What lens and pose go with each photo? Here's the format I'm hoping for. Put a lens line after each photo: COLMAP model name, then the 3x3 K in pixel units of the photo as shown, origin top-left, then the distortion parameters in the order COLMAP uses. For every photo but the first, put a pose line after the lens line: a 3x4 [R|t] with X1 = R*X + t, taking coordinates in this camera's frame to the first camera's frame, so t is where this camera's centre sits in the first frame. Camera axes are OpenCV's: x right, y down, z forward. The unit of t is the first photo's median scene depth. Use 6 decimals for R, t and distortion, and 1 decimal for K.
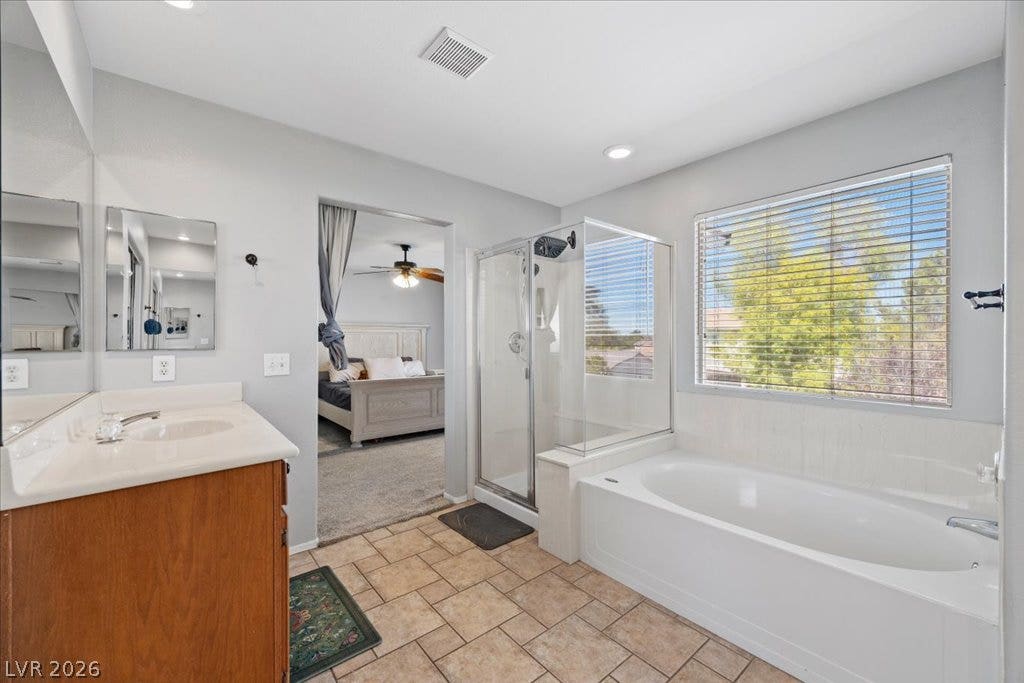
lens RADIAL K [[403.9, 0, 510.4], [0, 403.9, 339.7], [0, 0, 1]] dist [0.003776, 0.000263]
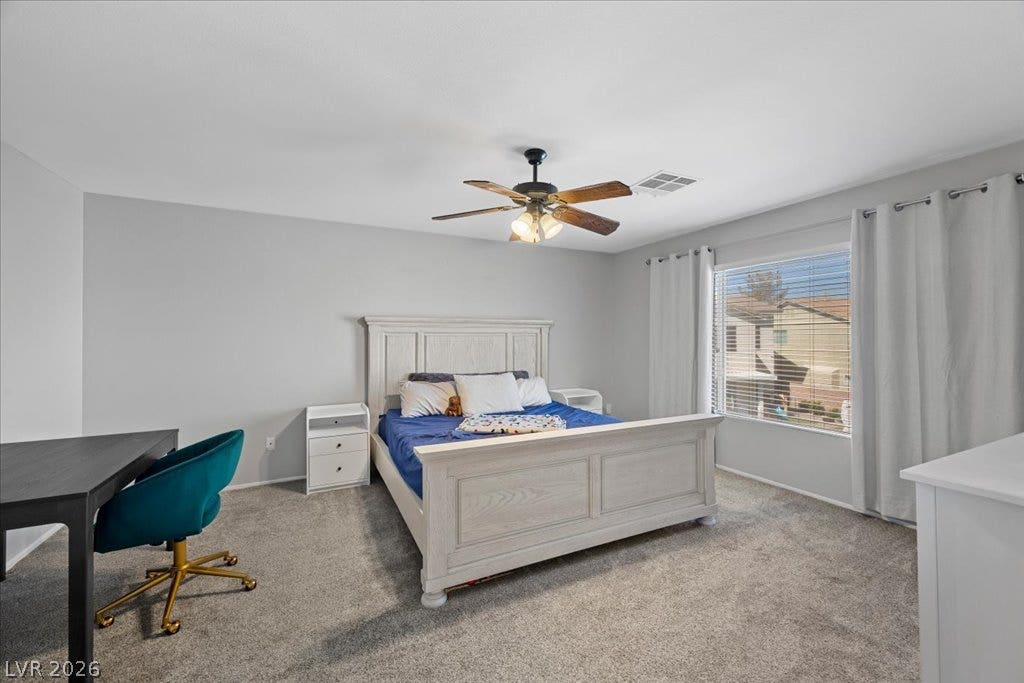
lens RADIAL K [[403.9, 0, 511.4], [0, 403.9, 336.9], [0, 0, 1]] dist [0.003776, 0.000263]
pose [[0.975014, 0.000205, -0.222142, -0.181213], [-0.000189, 1.000000, 0.000090, -0.015794], [0.222142, -0.000046, 0.975014, 0.530491]]
